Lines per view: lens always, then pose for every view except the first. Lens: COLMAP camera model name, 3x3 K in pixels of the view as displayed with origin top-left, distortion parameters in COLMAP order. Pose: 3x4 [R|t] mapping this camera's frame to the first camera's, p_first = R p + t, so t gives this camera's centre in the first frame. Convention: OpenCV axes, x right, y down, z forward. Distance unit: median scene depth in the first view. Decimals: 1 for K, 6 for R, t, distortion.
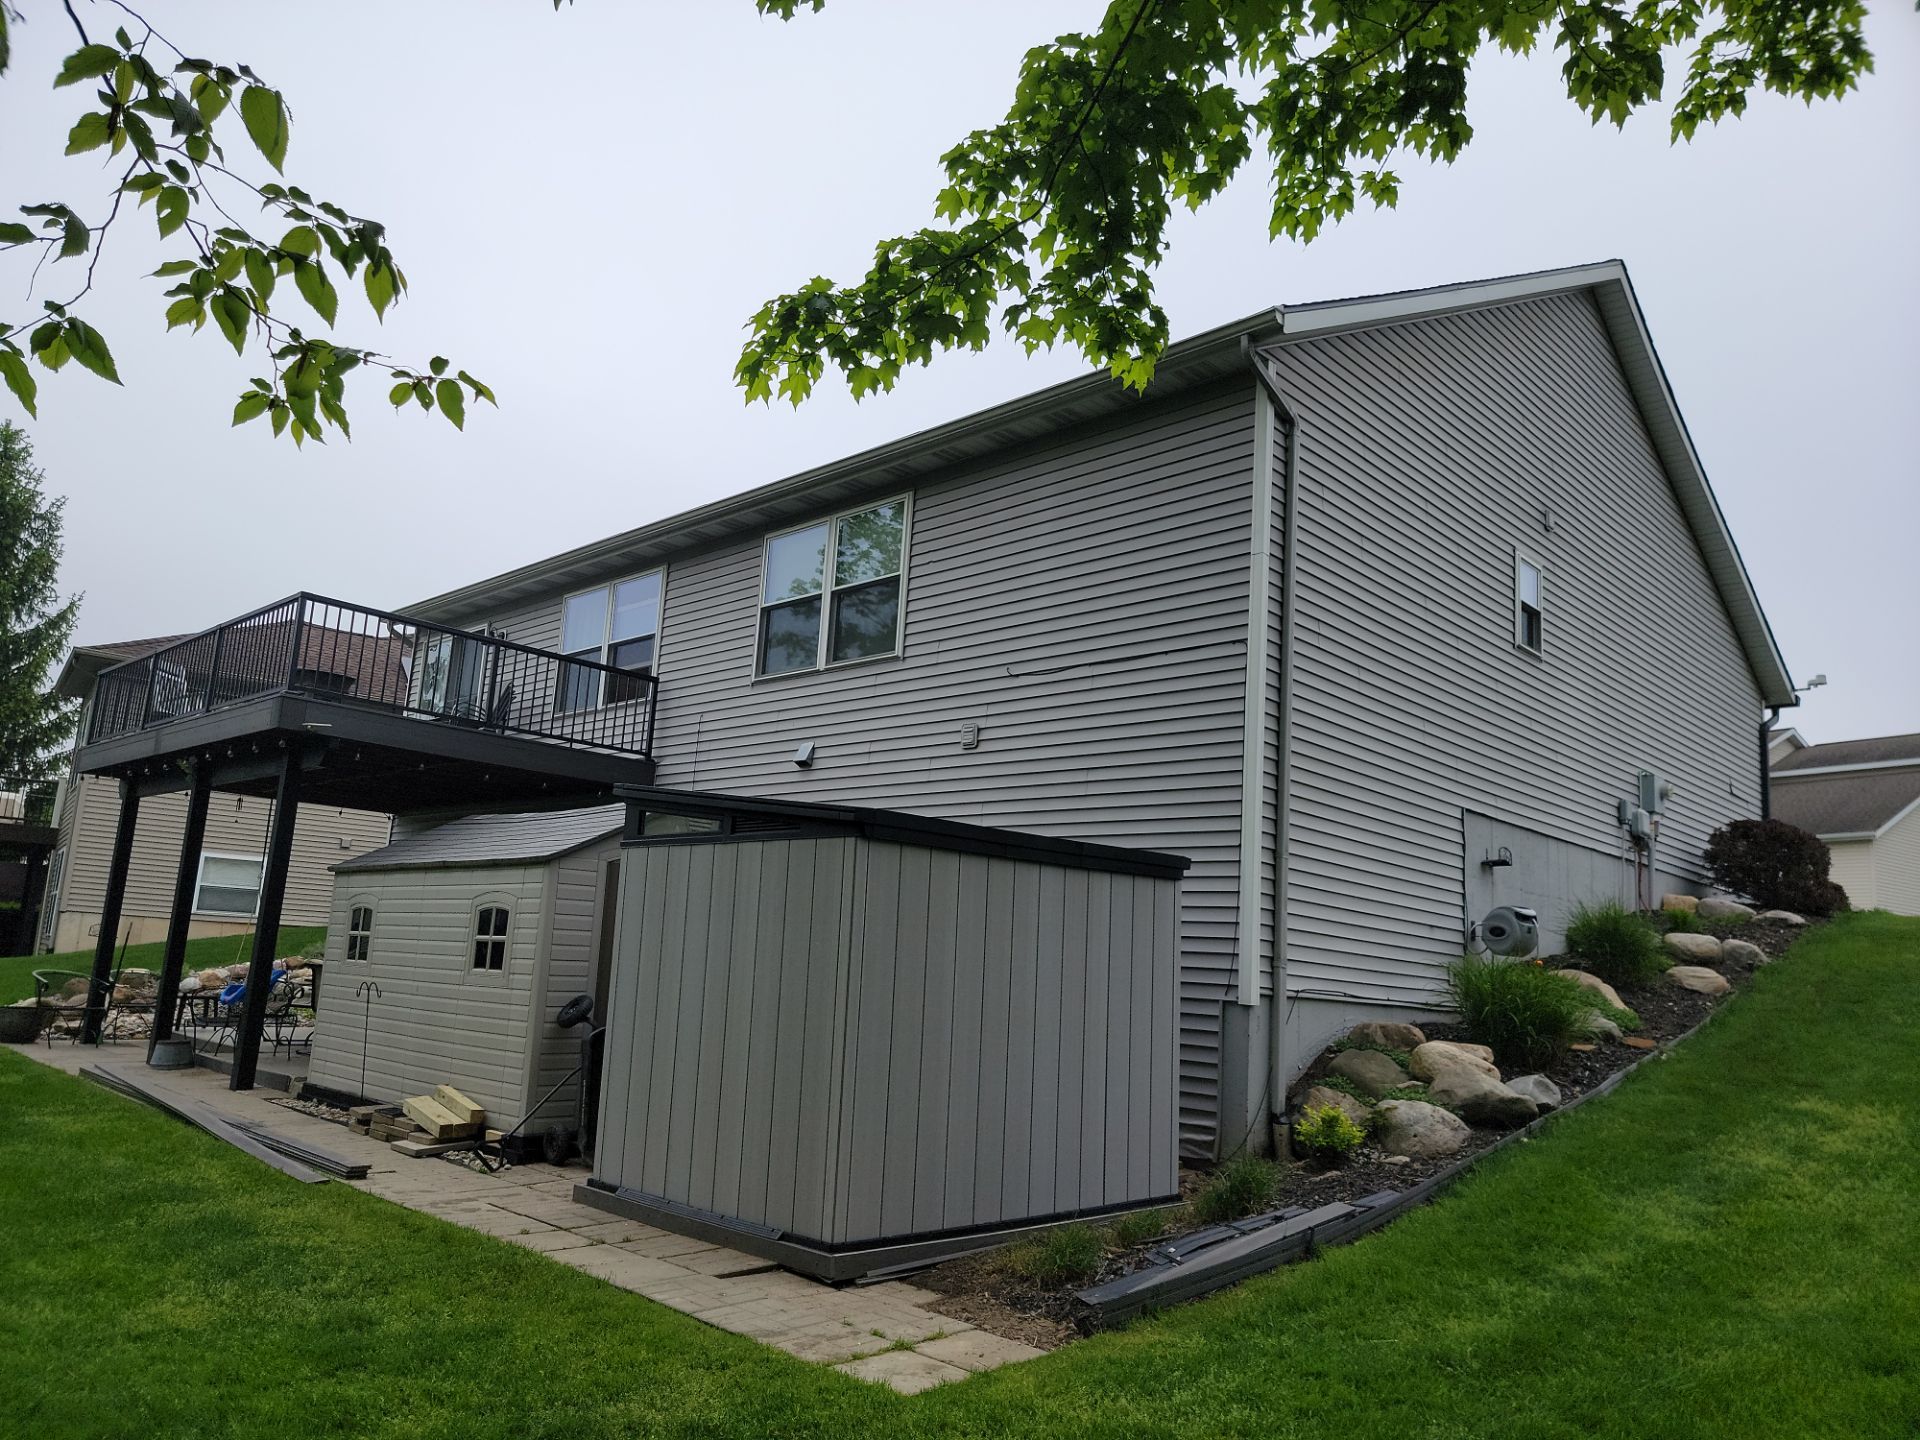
lens RADIAL K [[1347.2, 0, 956.5], [0, 1347.2, 734.5], [0, 0, 1]] dist [0.107119, -0.129236]
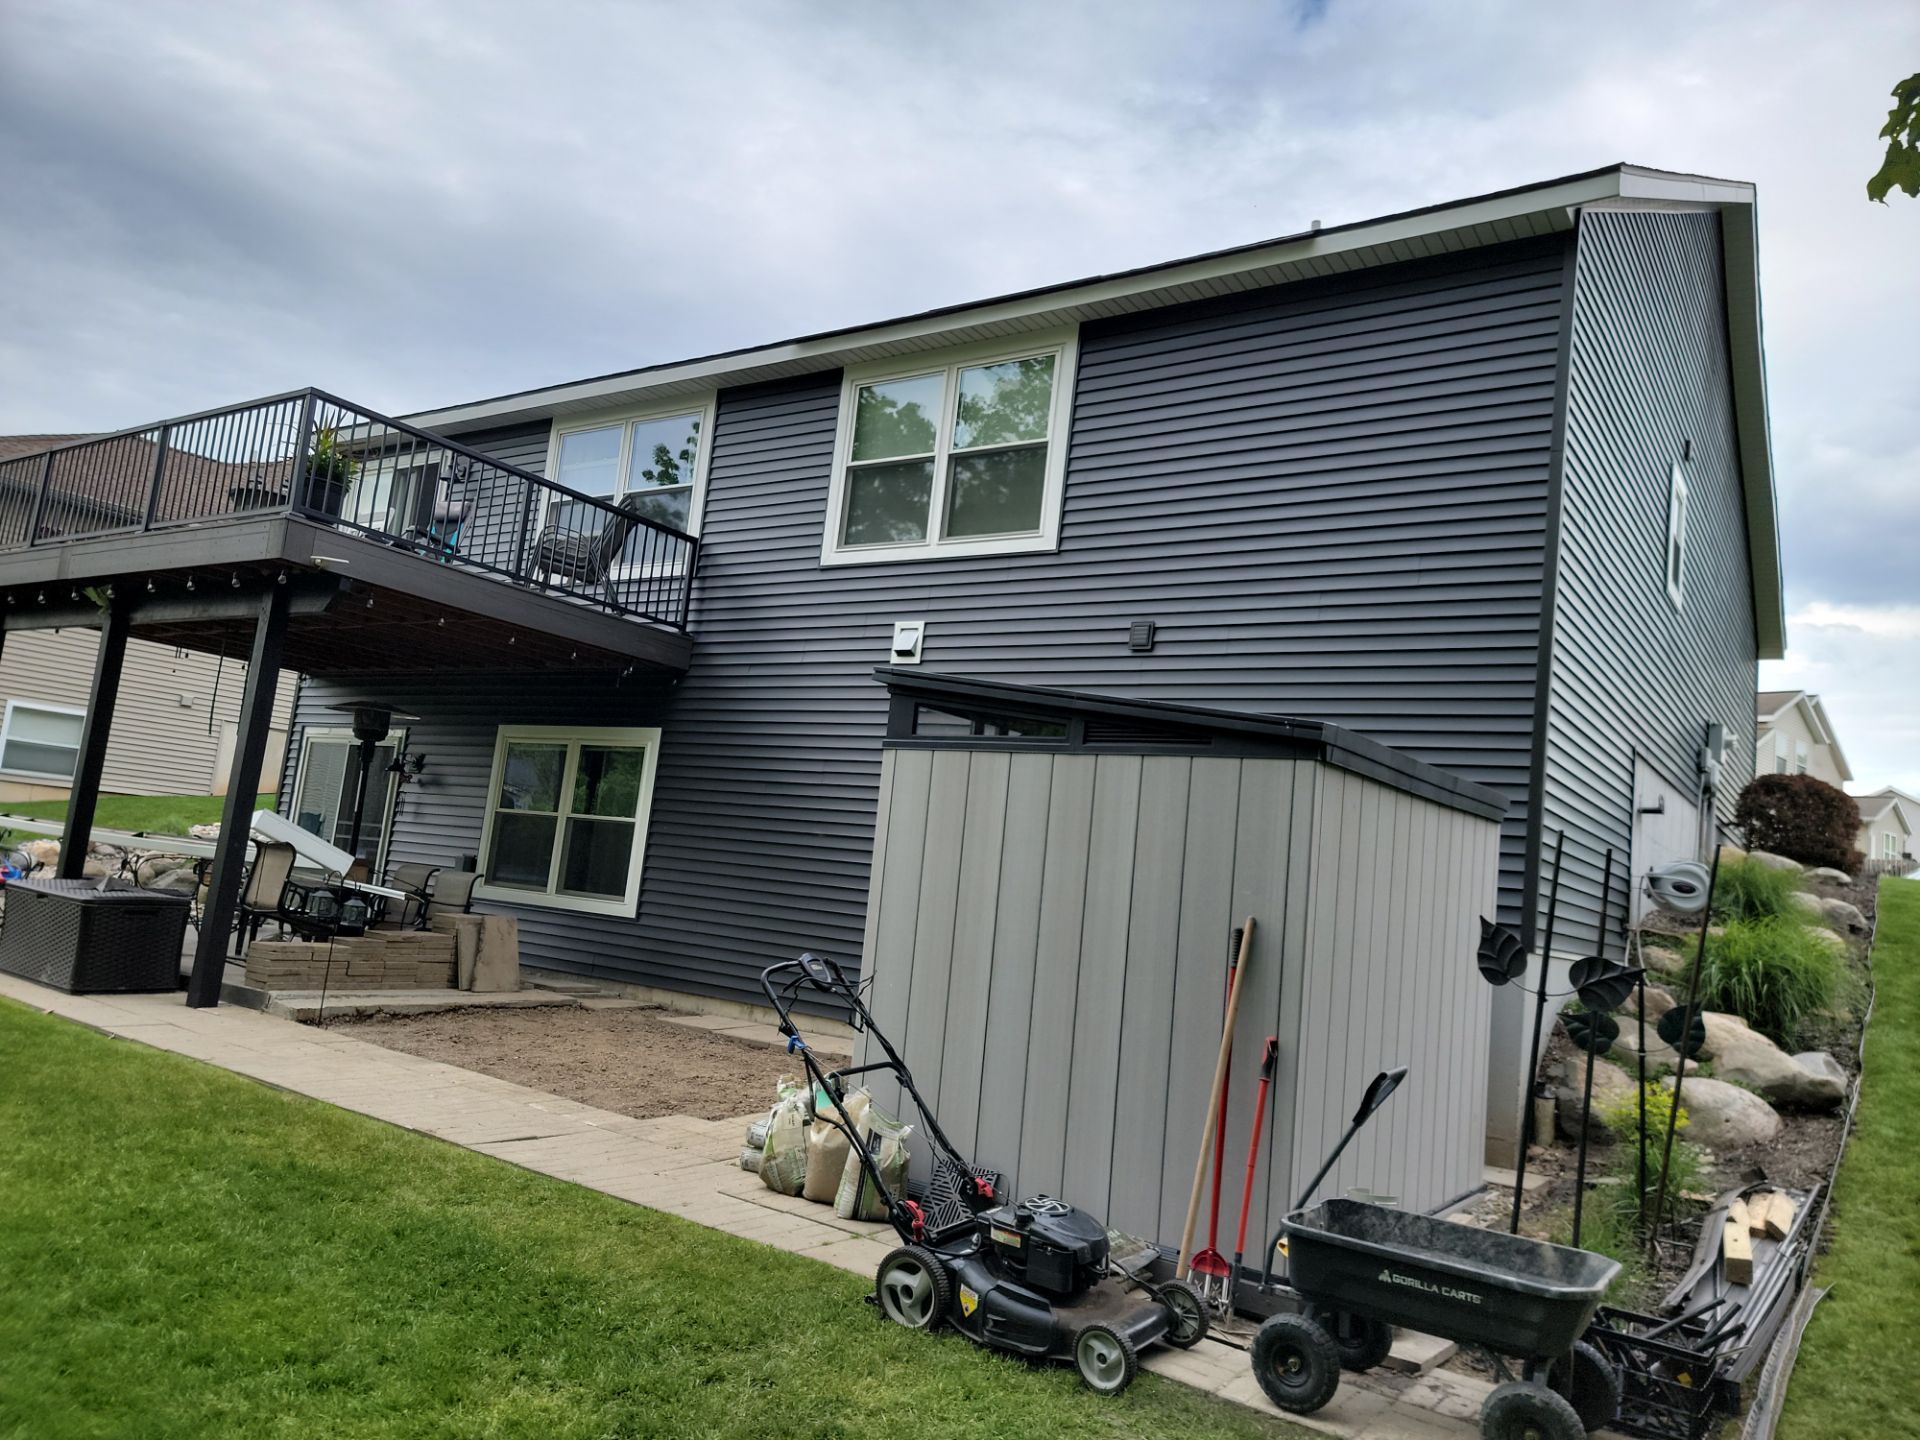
lens RADIAL K [[1348.6, 0, 972.0], [0, 1348.6, 723.7], [0, 0, 1]] dist [0.072464, -0.063059]
pose [[0.983431, 0.063648, 0.169744, -0.215871], [-0.074556, 0.995489, 0.058680, 0.012712], [-0.165243, -0.070364, 0.983740, 0.146123]]
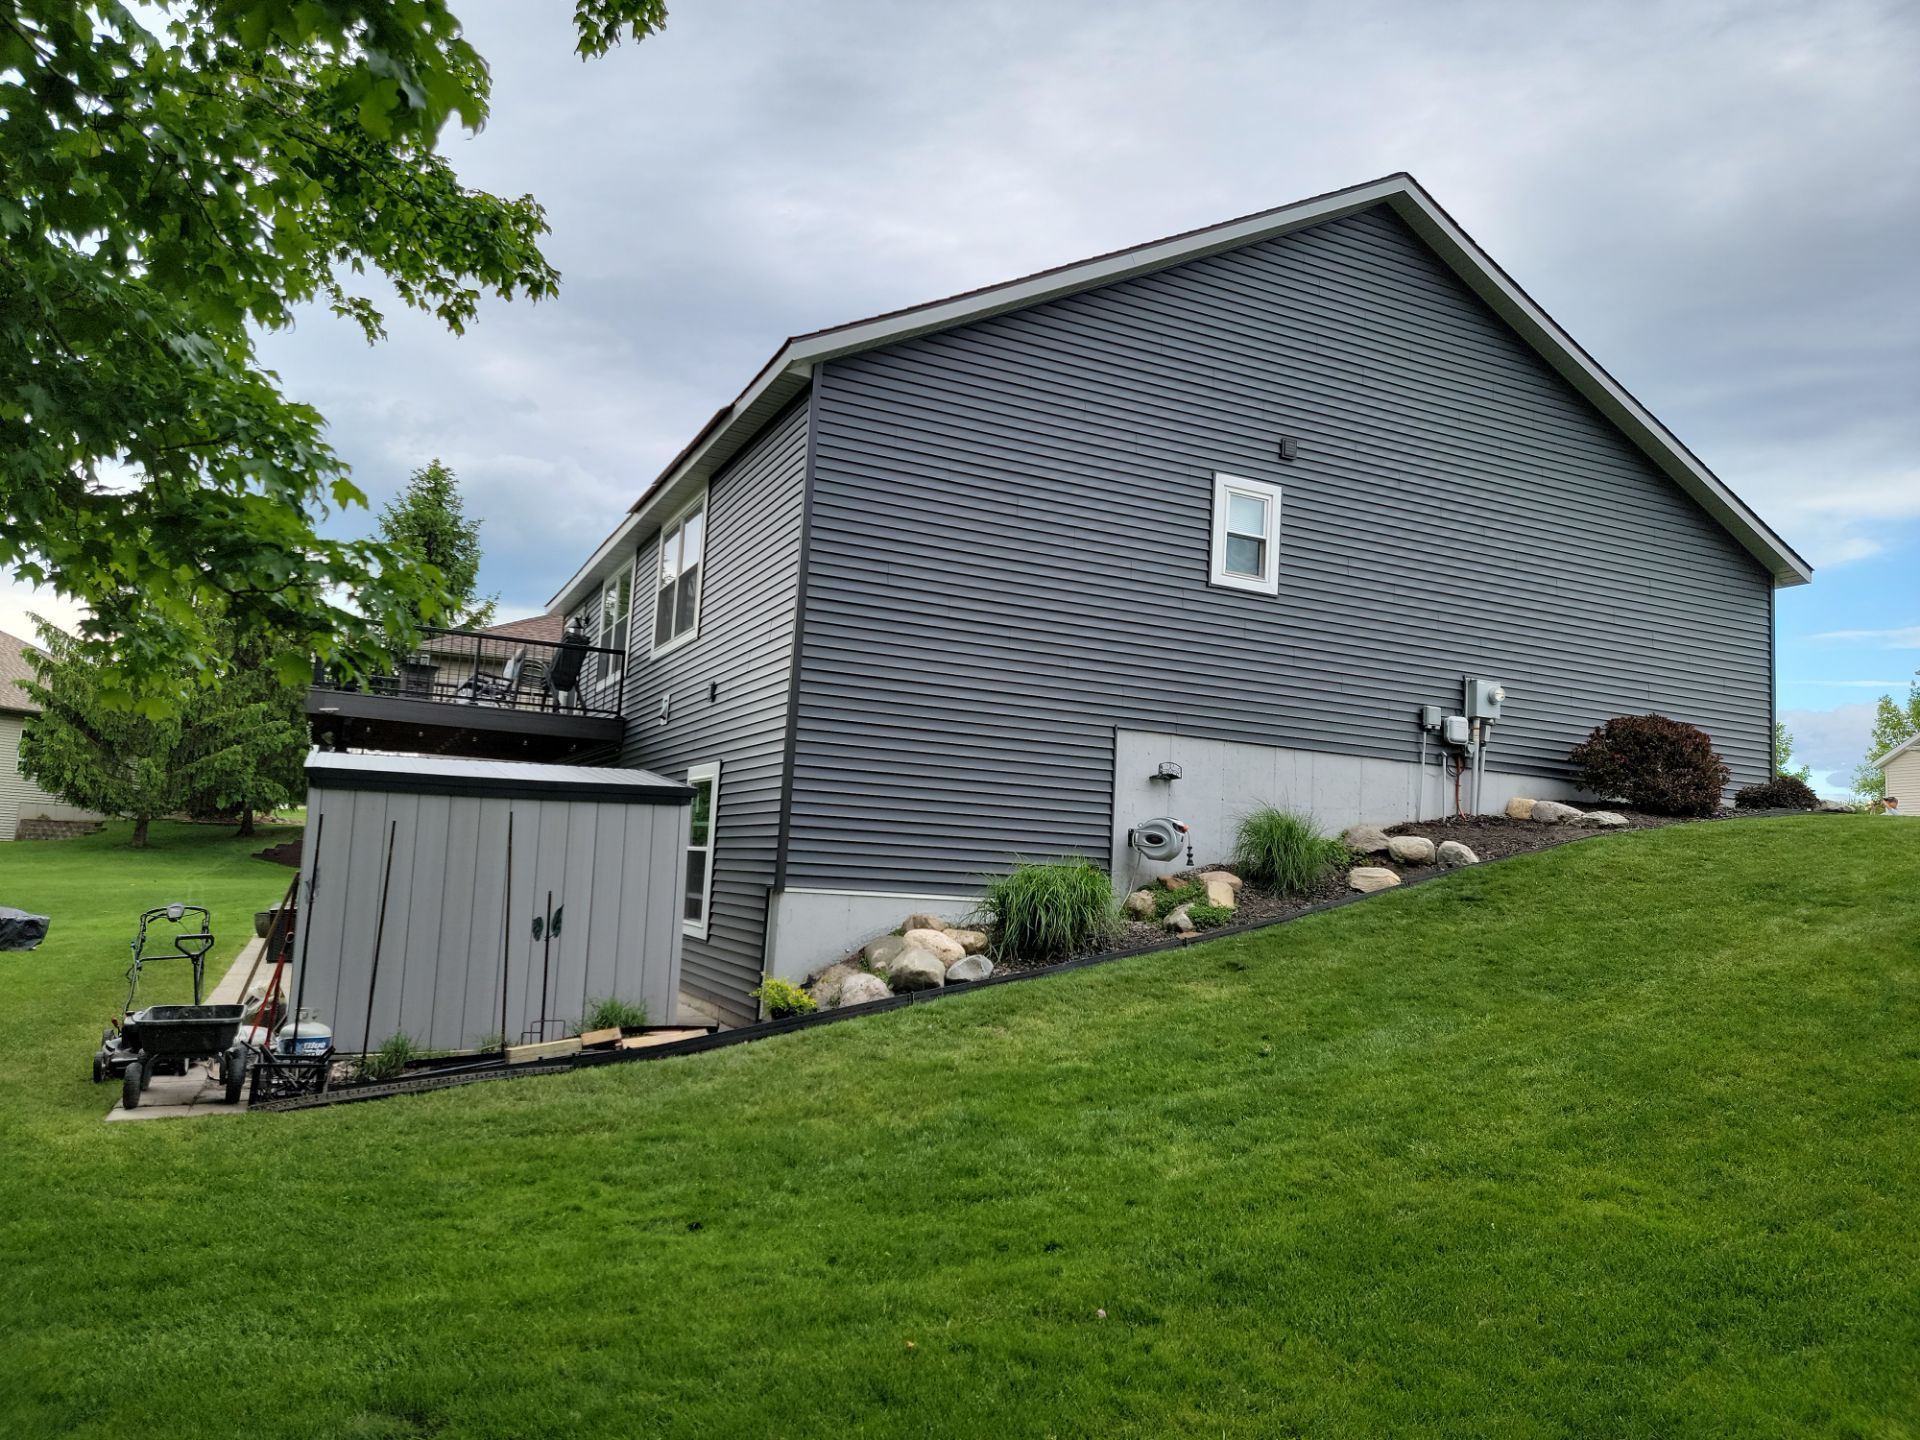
lens RADIAL K [[1337.9, 0, 952.9], [0, 1337.9, 727.6], [0, 0, 1]] dist [0.078621, -0.058102]
pose [[0.937127, -0.051121, -0.345224, 0.607412], [0.069199, 0.996791, 0.040241, -0.002749], [0.342059, -0.061600, 0.937657, -0.088411]]
